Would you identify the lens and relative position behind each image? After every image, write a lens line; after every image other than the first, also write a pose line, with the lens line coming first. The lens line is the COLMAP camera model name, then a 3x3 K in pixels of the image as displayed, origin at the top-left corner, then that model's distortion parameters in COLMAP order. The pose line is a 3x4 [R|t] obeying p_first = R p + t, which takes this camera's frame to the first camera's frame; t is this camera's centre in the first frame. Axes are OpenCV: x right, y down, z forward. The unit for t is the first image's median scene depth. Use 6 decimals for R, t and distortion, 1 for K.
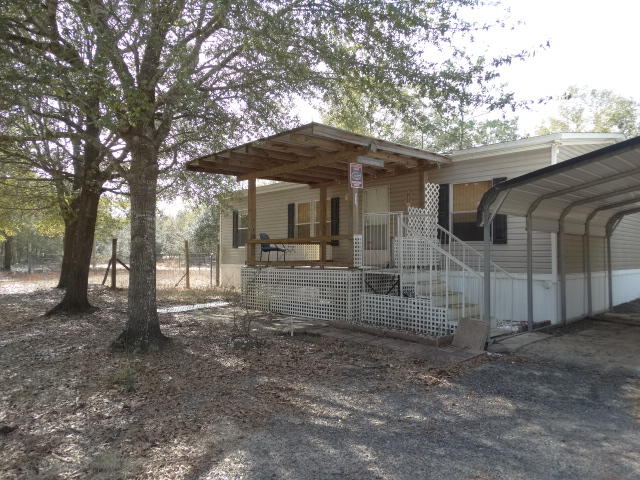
lens RADIAL K [[444.3, 0, 320.0], [0, 444.3, 240.0], [0, 0, 1]] dist [0.003468, -0.001600]
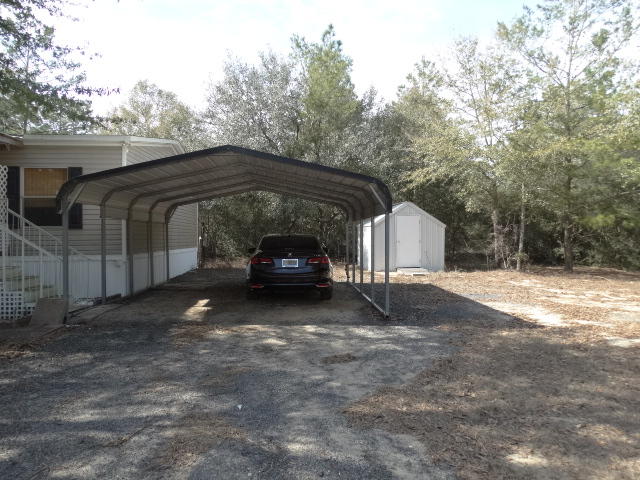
lens RADIAL K [[453.3, 0, 328.9], [0, 453.3, 233.2], [0, 0, 1]] dist [-0.001790, 0.004117]
pose [[0.617077, -0.006194, 0.786878, -0.097787], [-0.011001, 0.999803, 0.016496, -0.007139], [-0.786826, -0.018836, 0.616888, -0.195970]]
